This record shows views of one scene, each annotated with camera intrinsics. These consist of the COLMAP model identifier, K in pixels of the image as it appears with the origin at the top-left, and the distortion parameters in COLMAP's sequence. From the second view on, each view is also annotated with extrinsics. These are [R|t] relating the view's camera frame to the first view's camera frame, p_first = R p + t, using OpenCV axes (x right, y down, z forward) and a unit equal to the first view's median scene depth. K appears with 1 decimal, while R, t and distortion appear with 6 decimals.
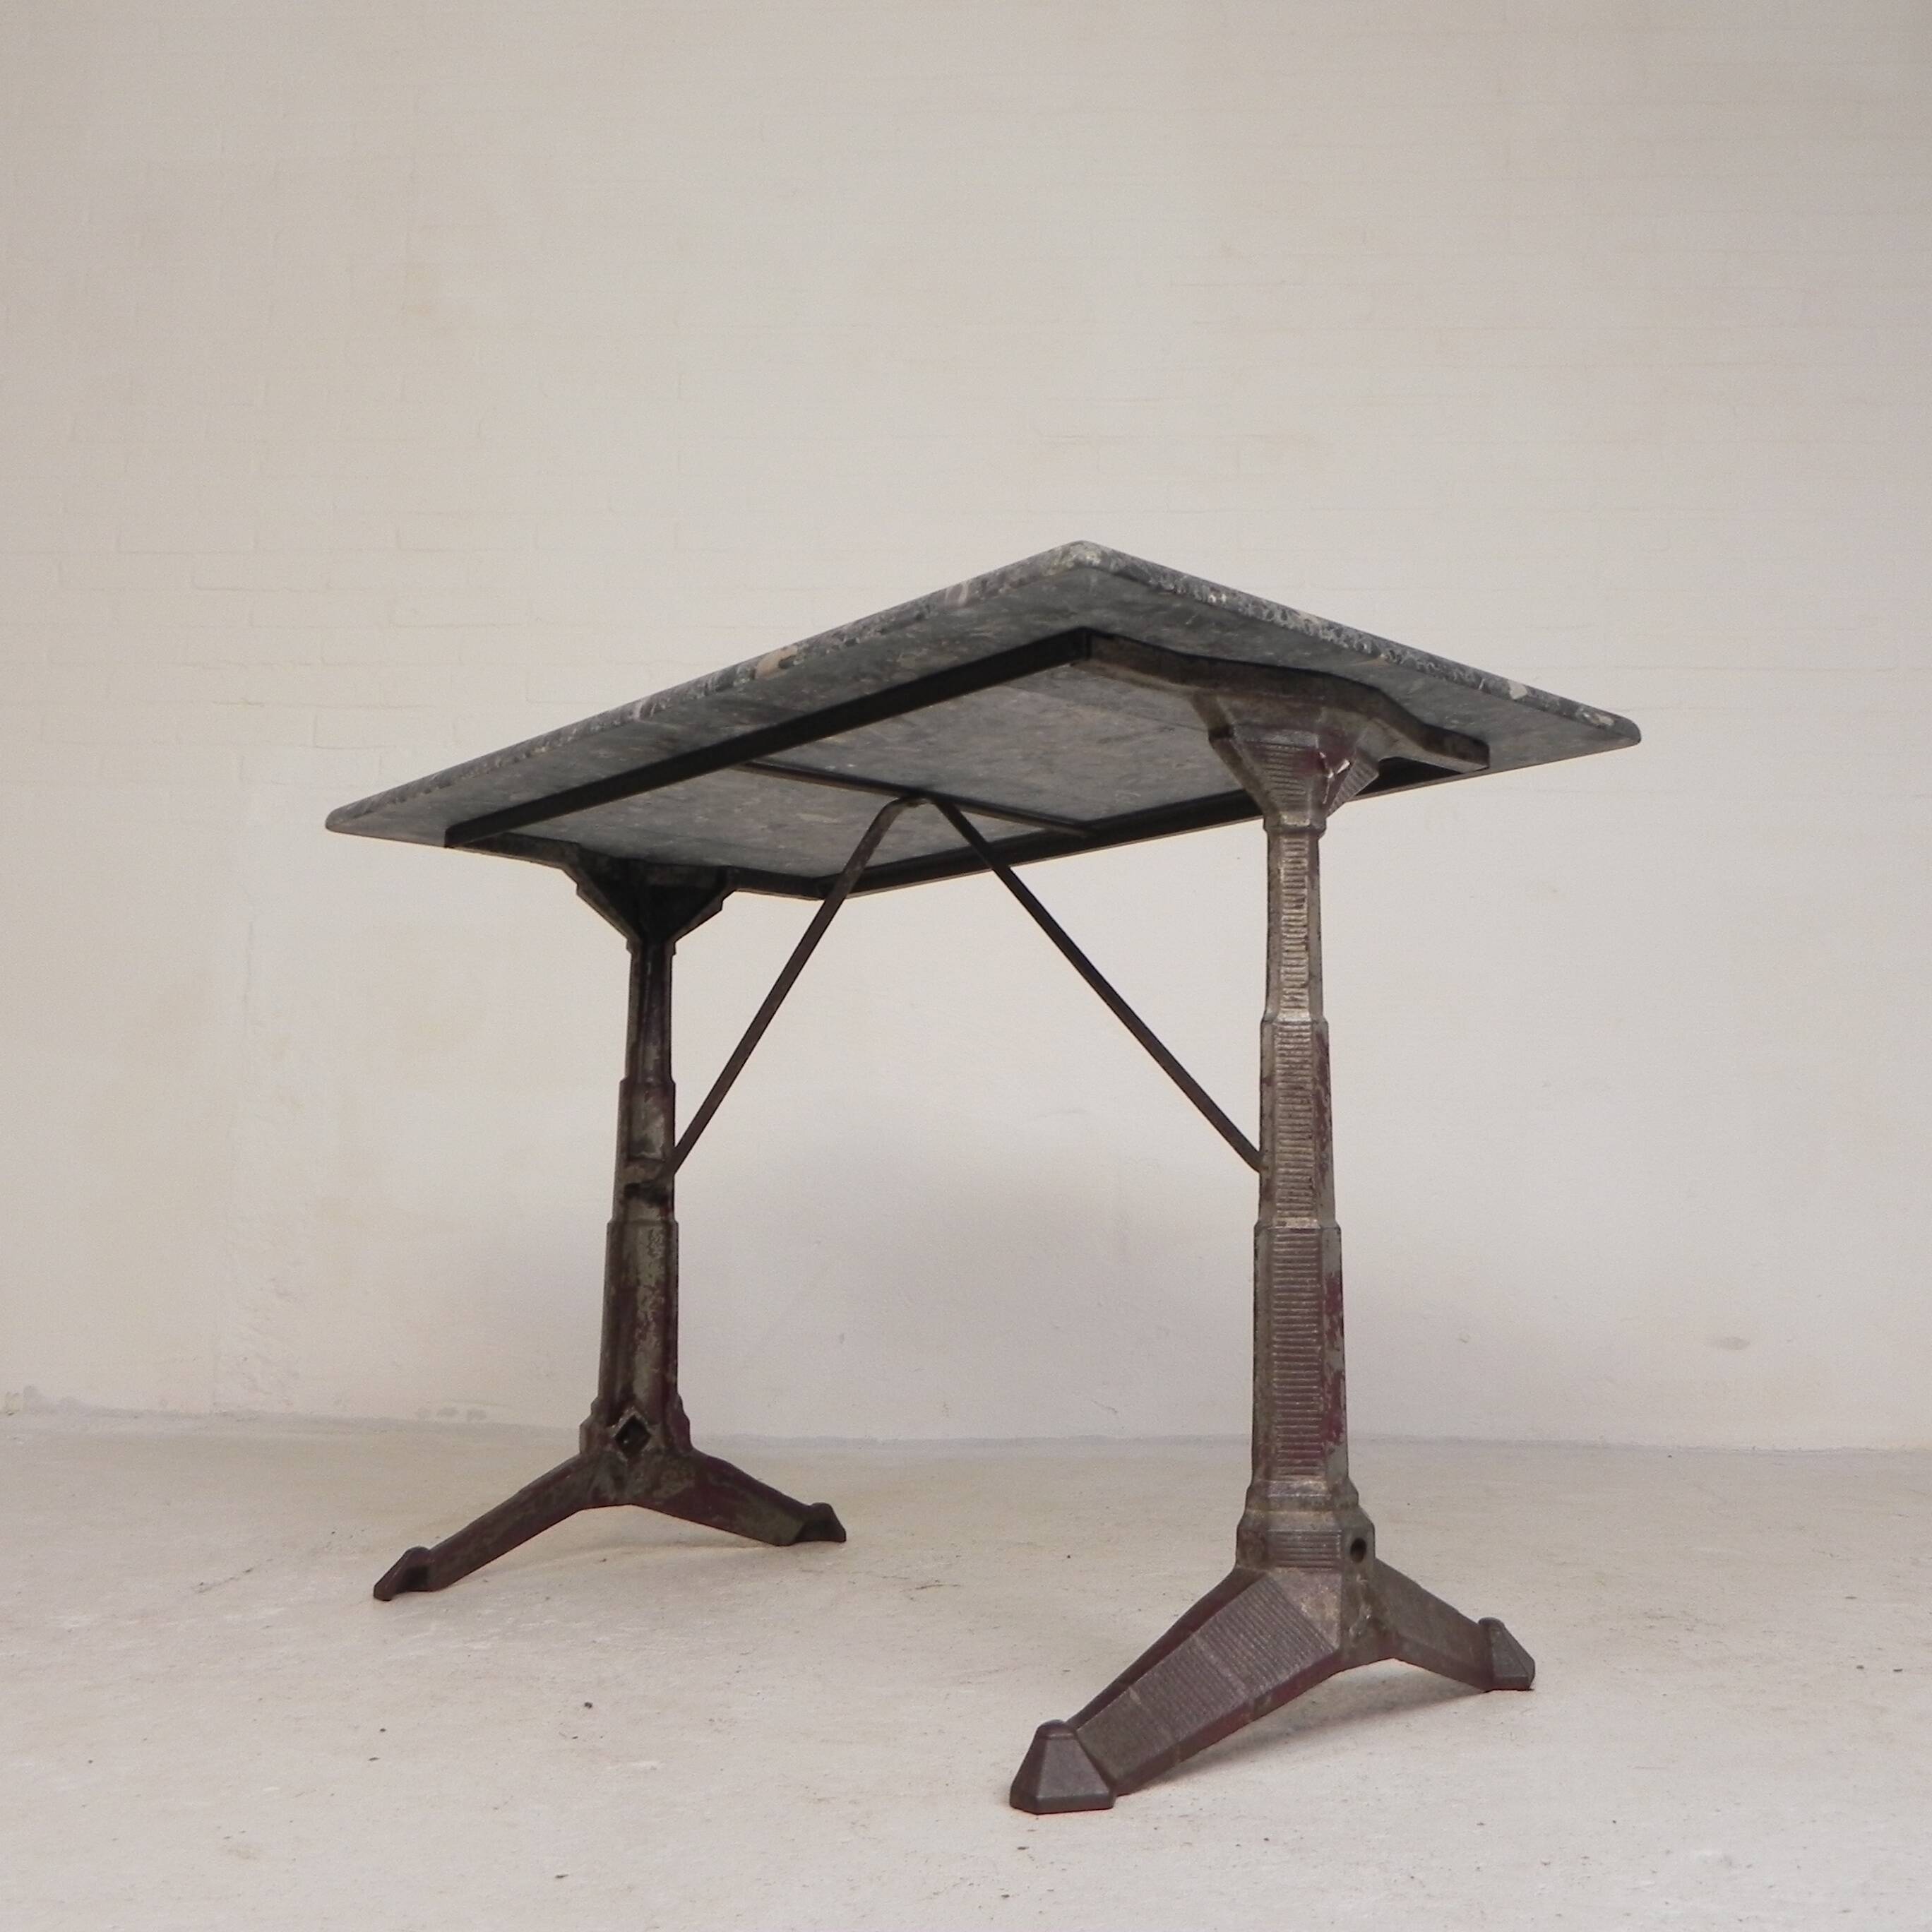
lens RADIAL K [[1953.3, 0, 960.2], [0, 1953.3, 948.5], [0, 0, 1]] dist [-0.010681, 0.000000]
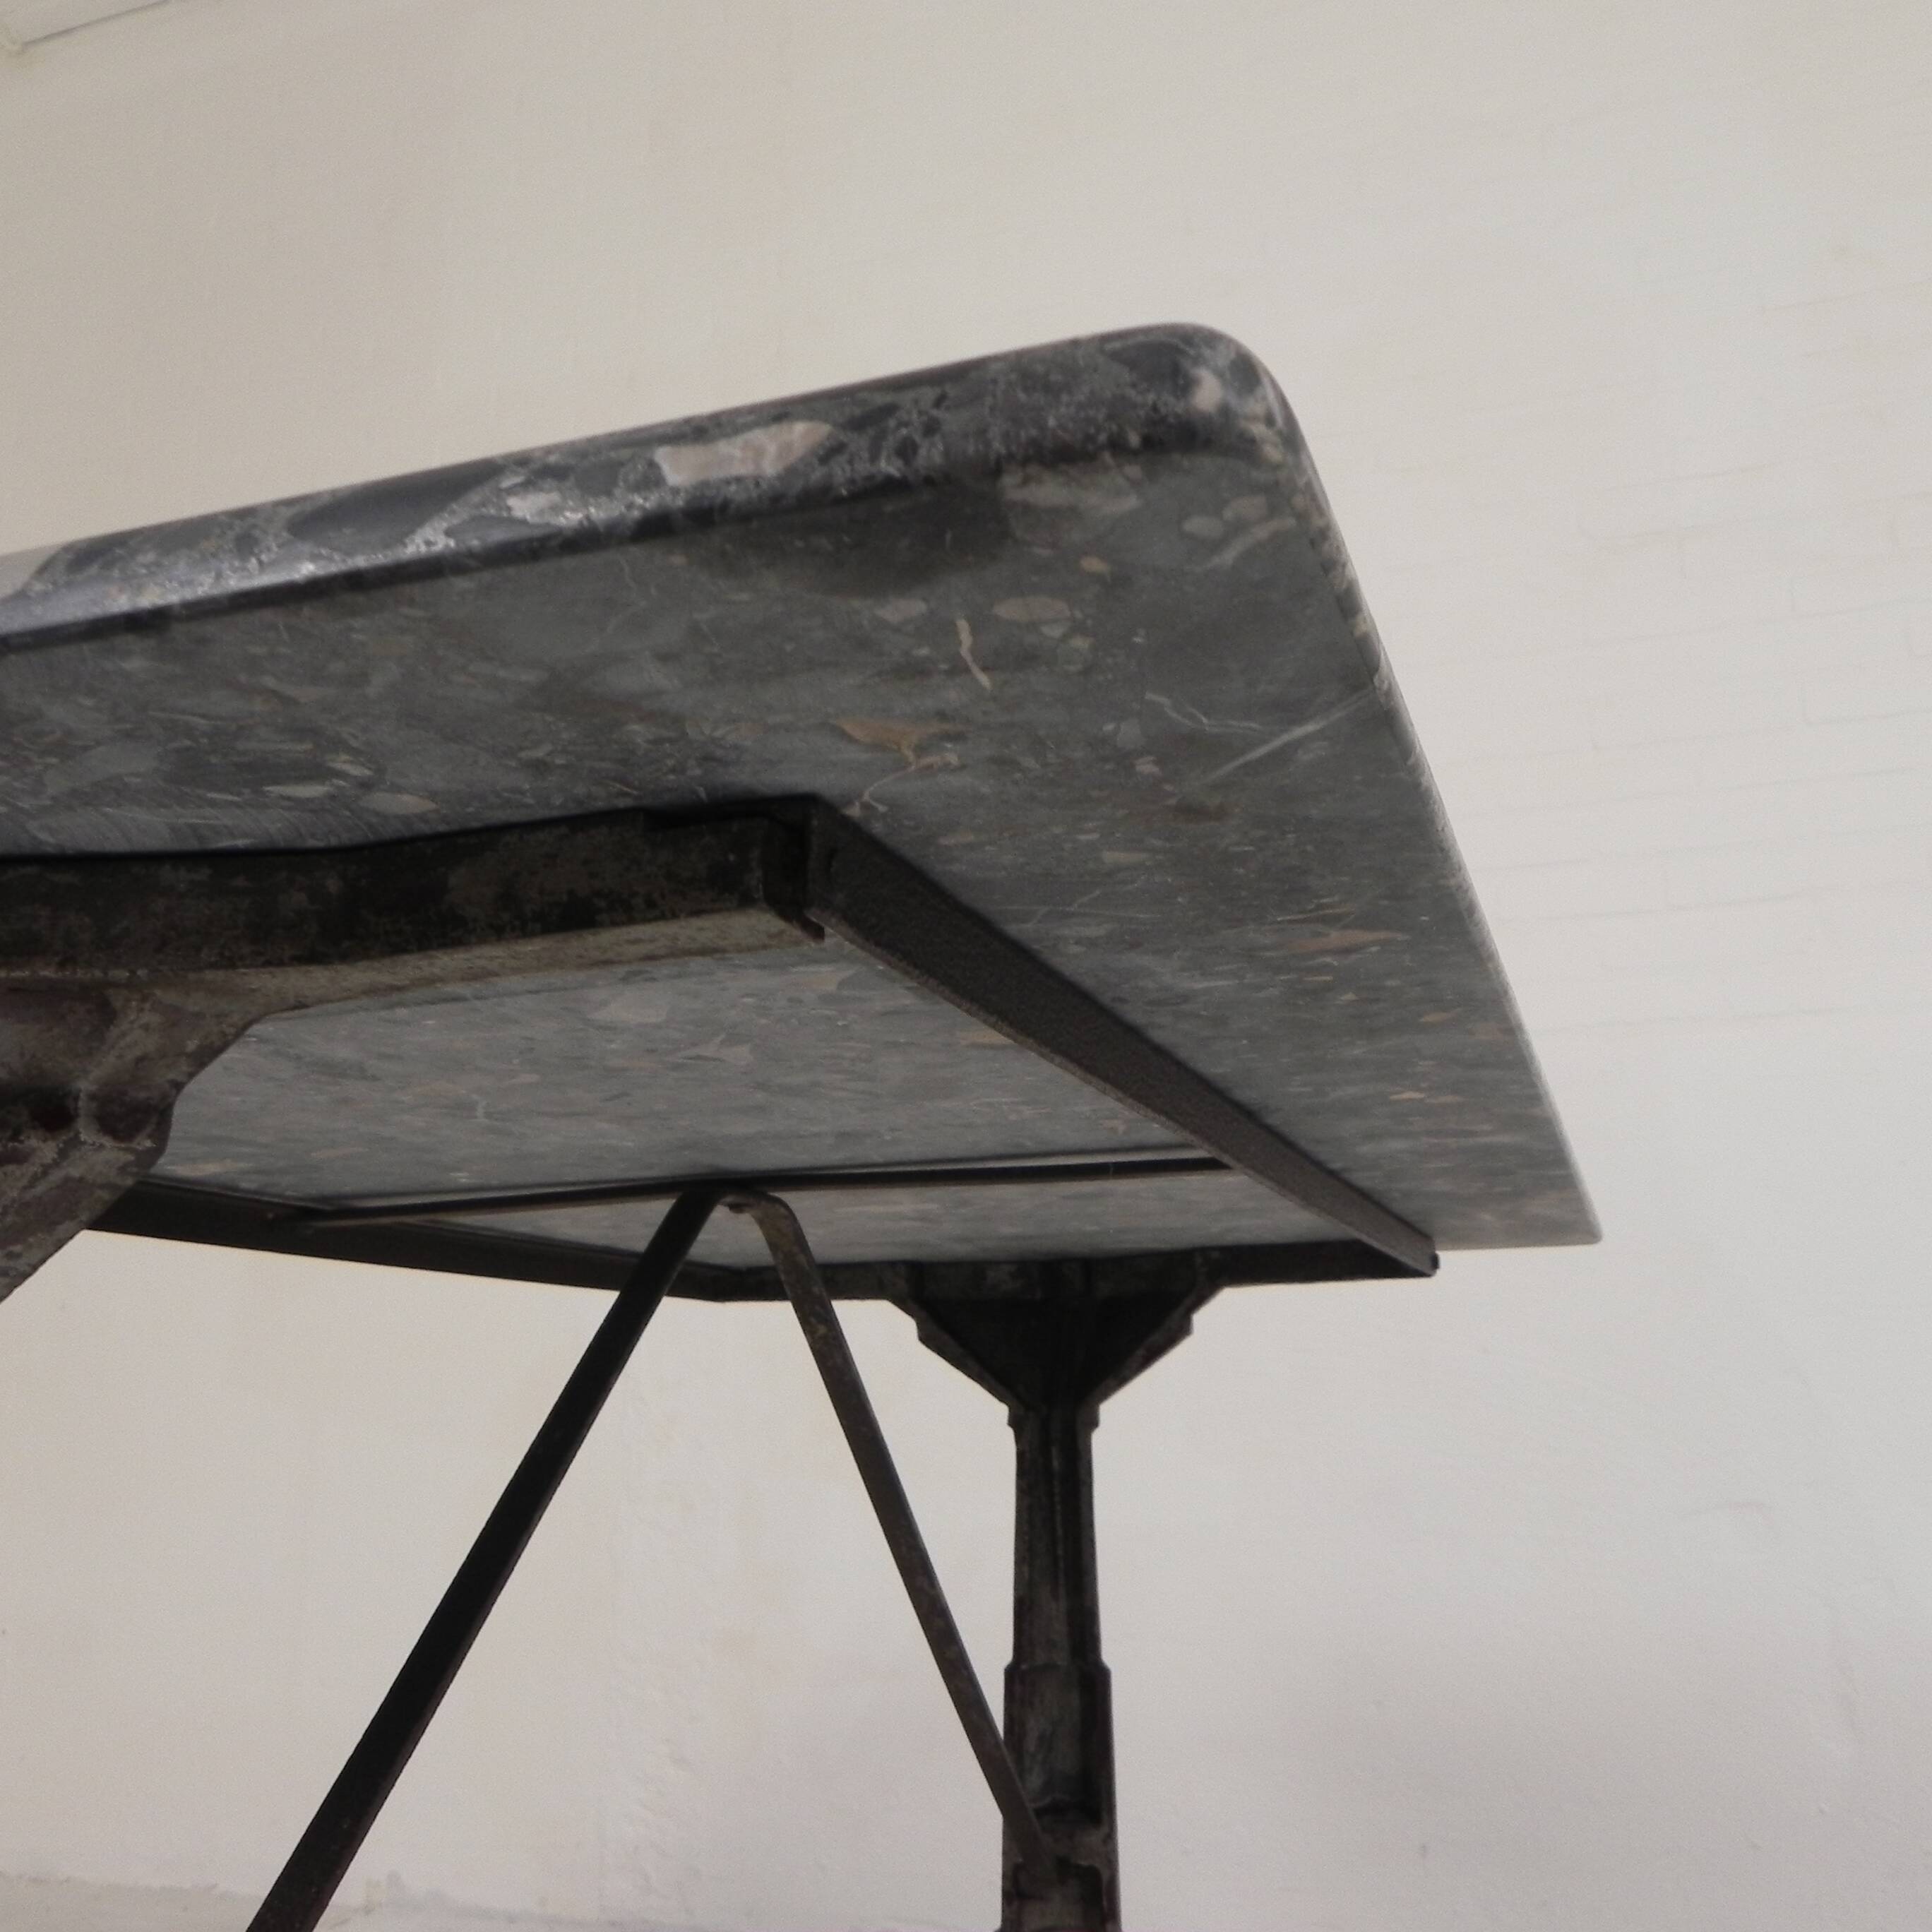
lens RADIAL K [[1953.3, 0, 968.7], [0, 1953.3, 948.7], [0, 0, 1]] dist [-0.010681, 0.000000]
pose [[0.959442, -0.090083, -0.267125, -0.004774], [0.063099, 0.992152, -0.107950, -0.080351], [0.274753, 0.086717, 0.957597, 0.424673]]
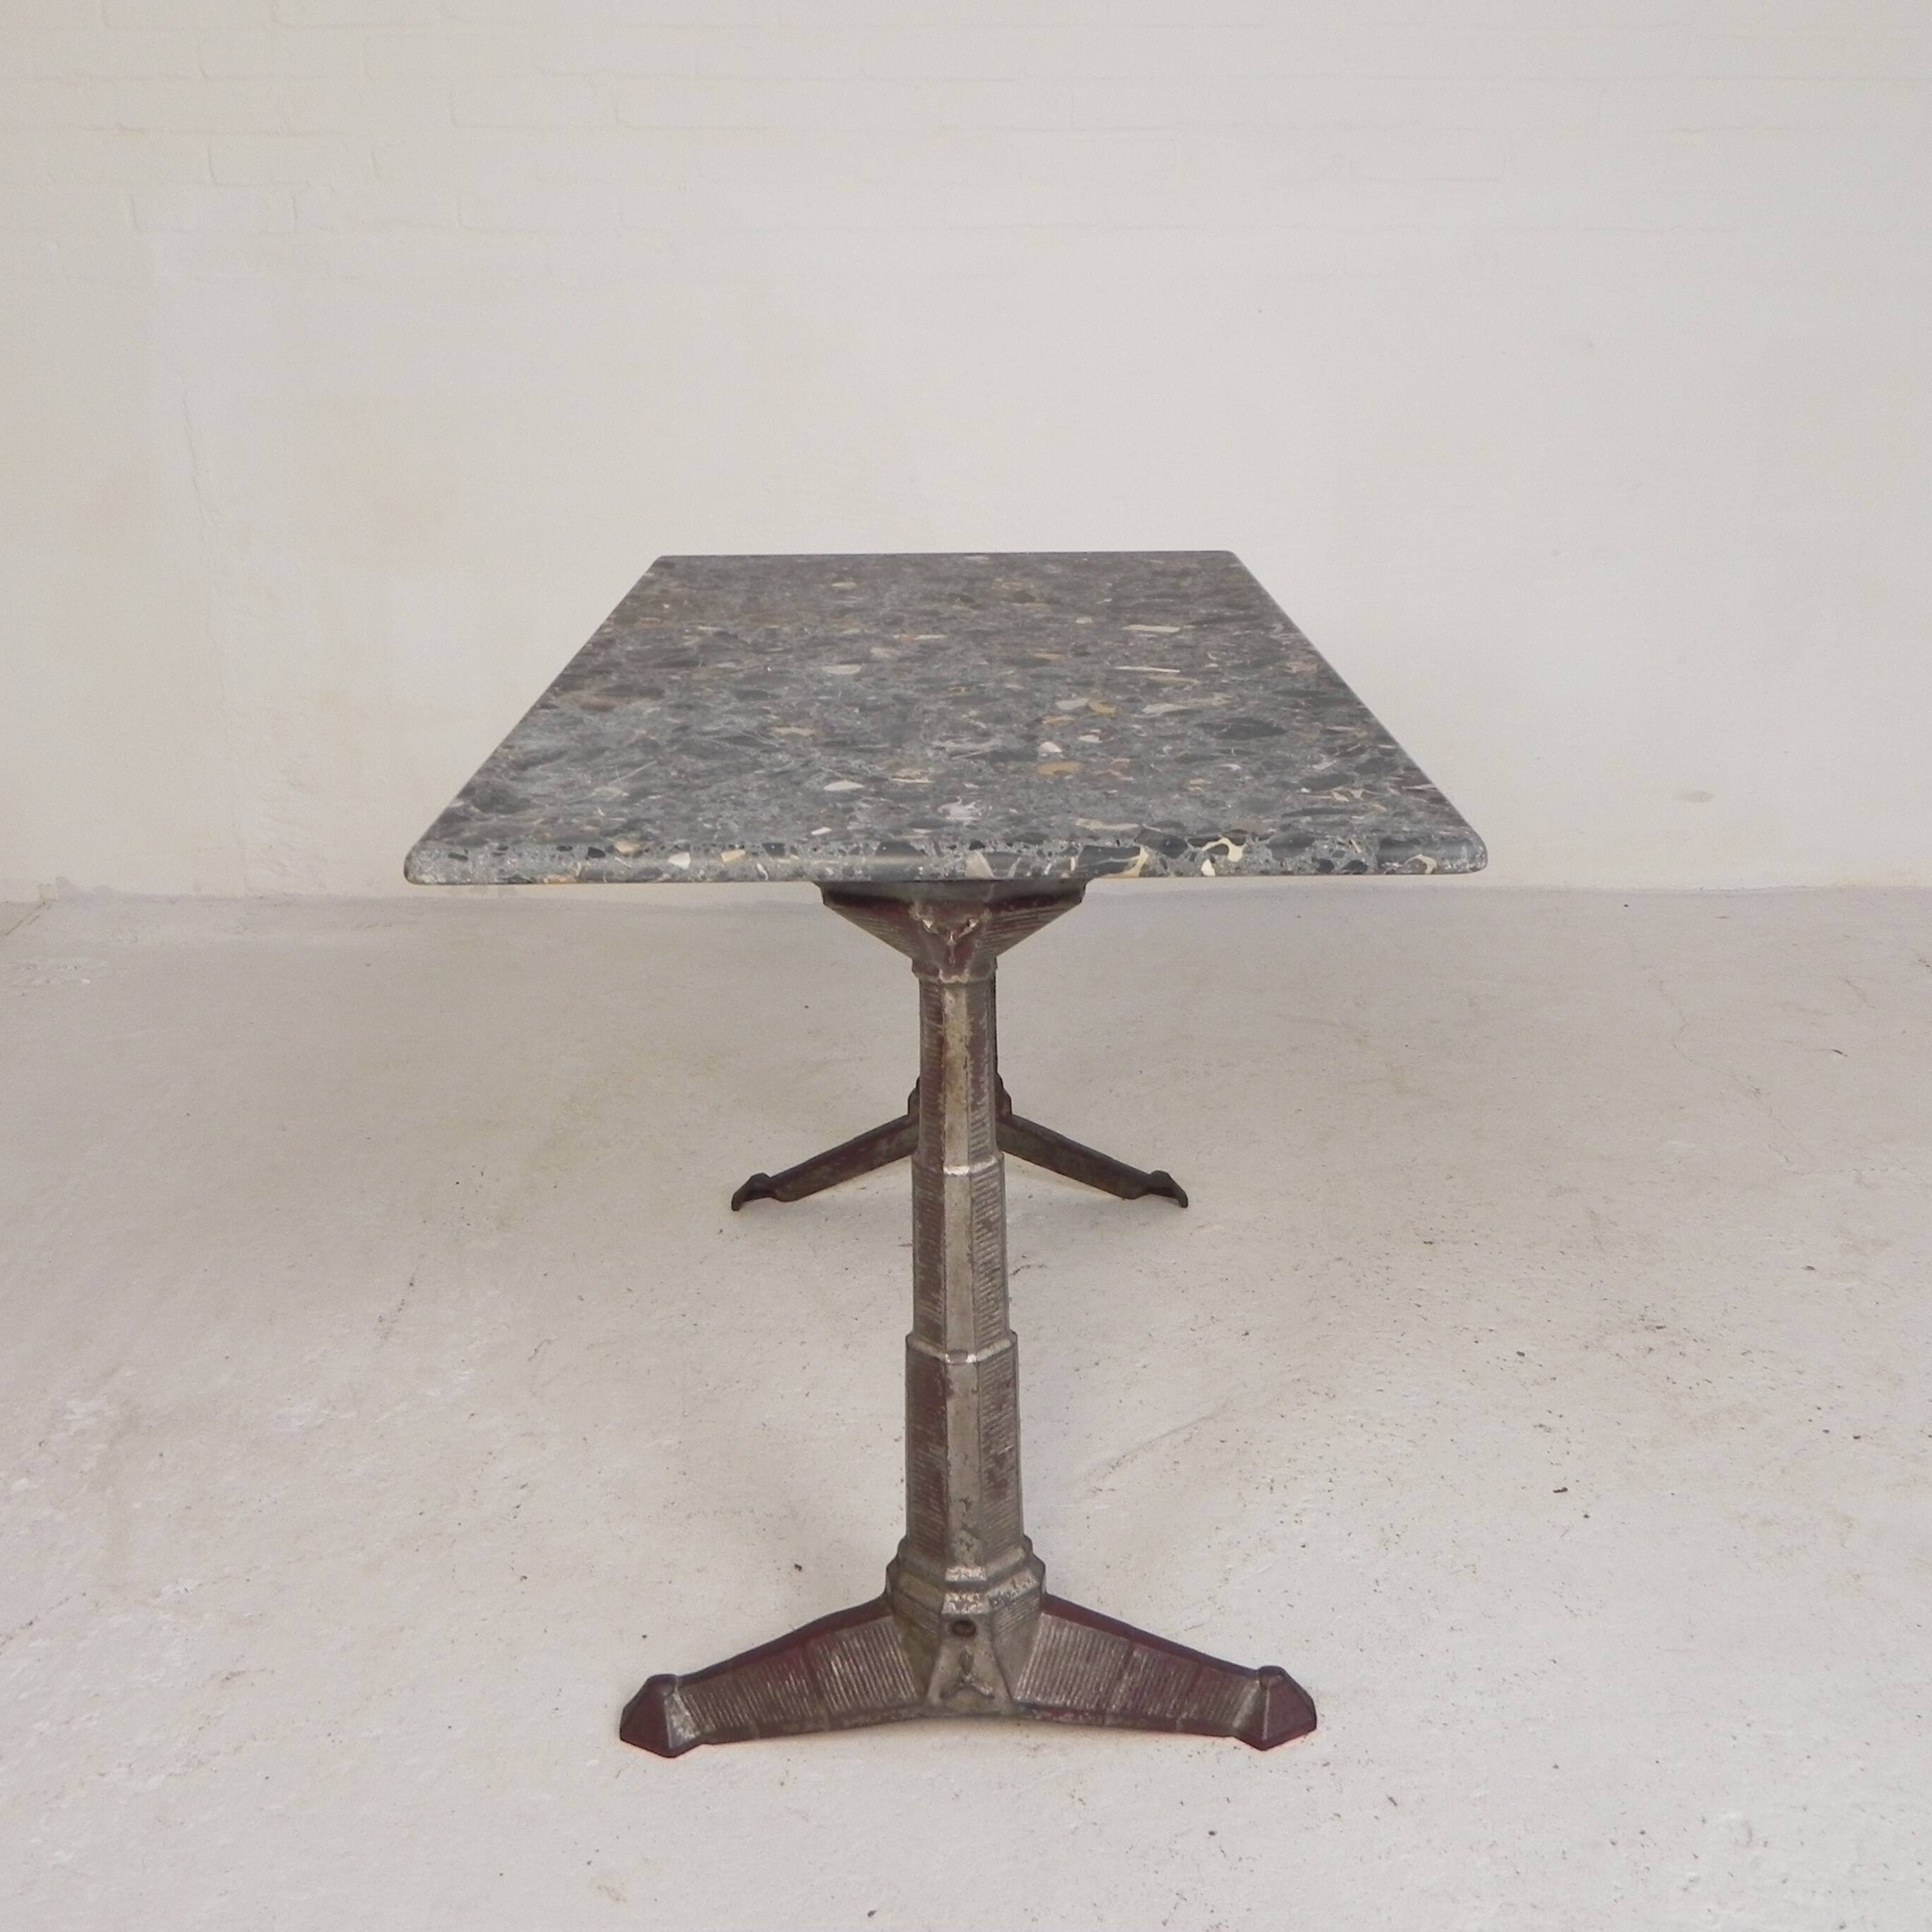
lens RADIAL K [[1953.3, 0, 961.9], [0, 1953.3, 948.8], [0, 0, 1]] dist [-0.010681, 0.000000]
pose [[0.997749, -0.041285, 0.052848, -0.096653], [0.010716, 0.876068, 0.482069, -0.367681], [-0.066200, -0.480417, 0.874538, 0.087926]]
